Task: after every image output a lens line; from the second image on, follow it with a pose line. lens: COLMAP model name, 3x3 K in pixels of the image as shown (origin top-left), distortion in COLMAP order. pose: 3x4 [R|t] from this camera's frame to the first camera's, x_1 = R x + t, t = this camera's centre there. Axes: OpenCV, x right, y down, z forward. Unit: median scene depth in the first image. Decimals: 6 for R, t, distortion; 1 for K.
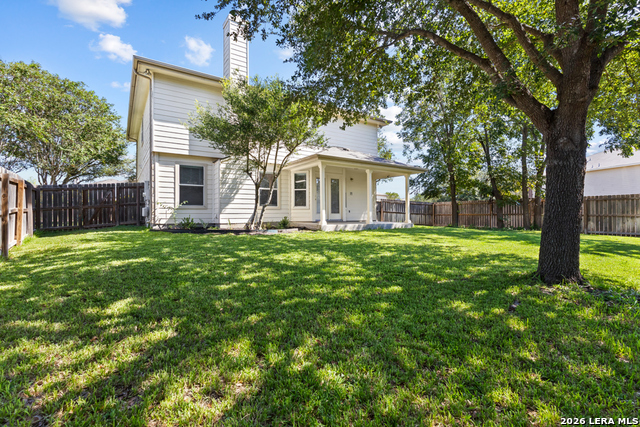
lens RADIAL K [[297.7, 0, 320.0], [0, 297.7, 213.5], [0, 0, 1]] dist [0.001489, 0.000174]
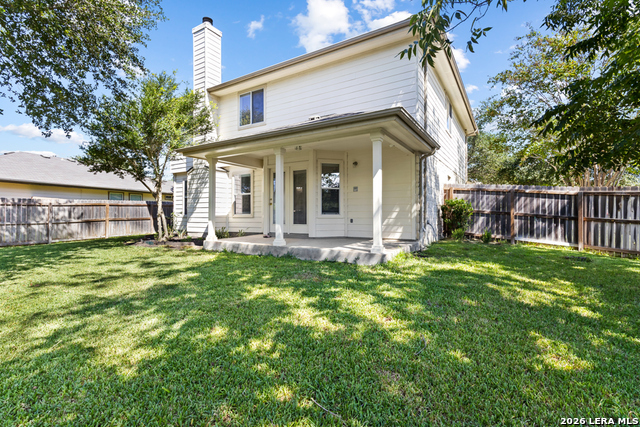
lens RADIAL K [[297.7, 0, 320.0], [0, 297.7, 213.5], [0, 0, 1]] dist [0.001489, 0.000174]
pose [[0.392792, -0.008097, -0.919592, 0.710544], [-0.007875, 0.999895, -0.012167, -0.019064], [0.919594, 0.012021, 0.392687, 0.865761]]
